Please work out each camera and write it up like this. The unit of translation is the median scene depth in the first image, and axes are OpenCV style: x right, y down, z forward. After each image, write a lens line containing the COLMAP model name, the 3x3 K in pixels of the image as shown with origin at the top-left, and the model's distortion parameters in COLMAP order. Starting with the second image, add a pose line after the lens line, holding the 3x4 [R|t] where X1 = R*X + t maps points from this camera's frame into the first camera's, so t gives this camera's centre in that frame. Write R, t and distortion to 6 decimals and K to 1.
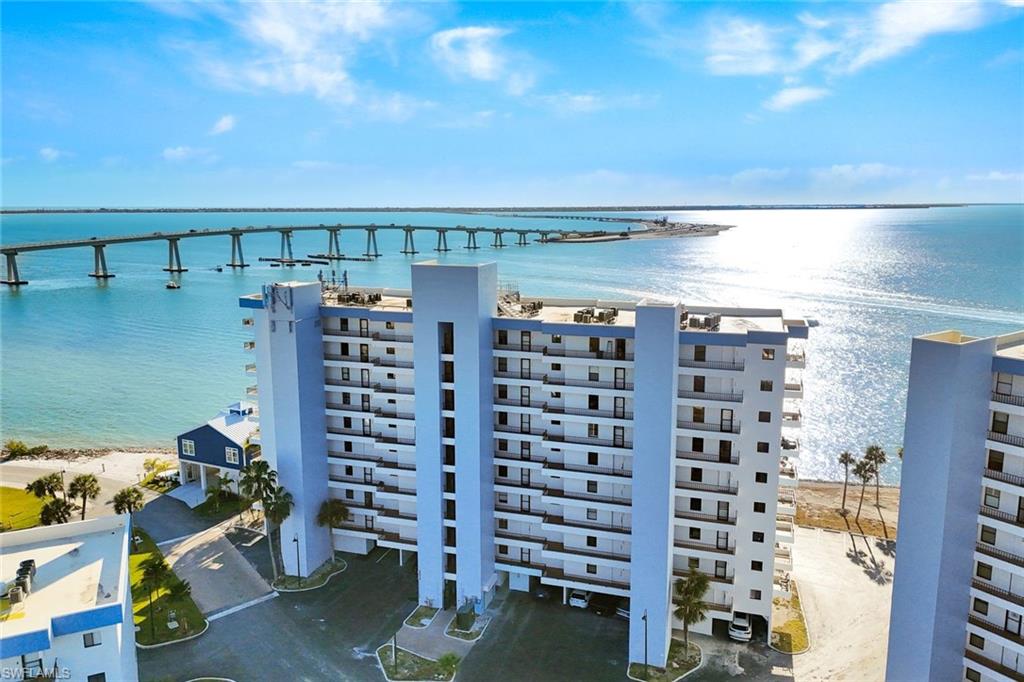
lens RADIAL K [[720.4, 0, 512.0], [0, 720.4, 341.0], [0, 0, 1]] dist [0.066813, -0.000624]
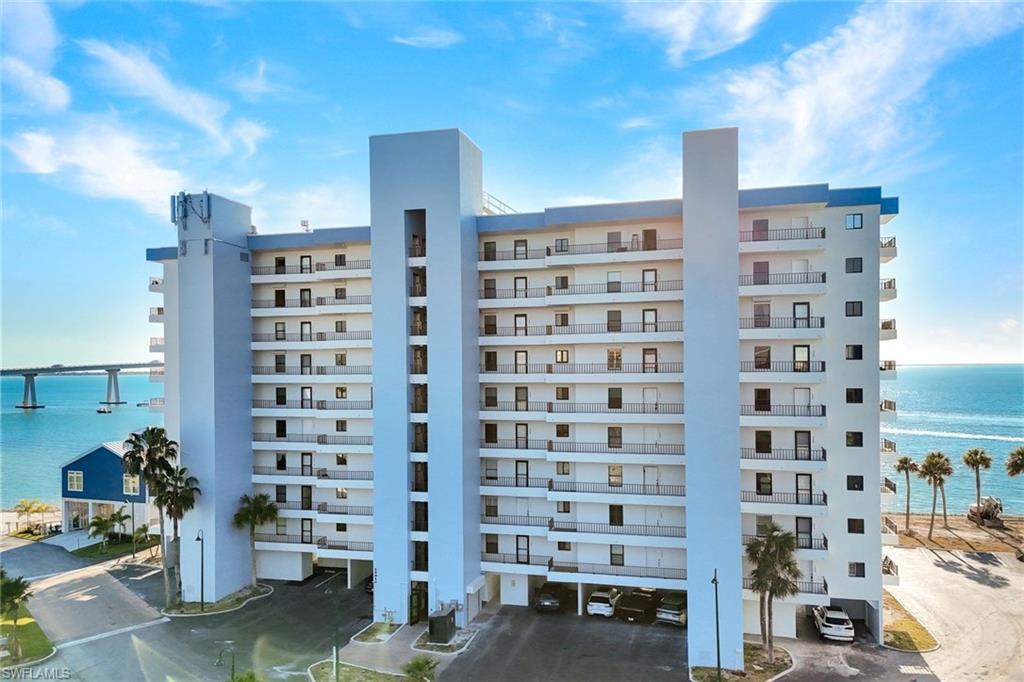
lens RADIAL K [[745.6, 0, 512.0], [0, 745.6, 341.0], [0, 0, 1]] dist [0.093718, -0.065392]
pose [[0.998561, -0.009017, 0.052855, -0.030849], [0.017834, 0.985487, -0.168810, 0.220369], [-0.050566, 0.169509, 0.984230, 0.229671]]
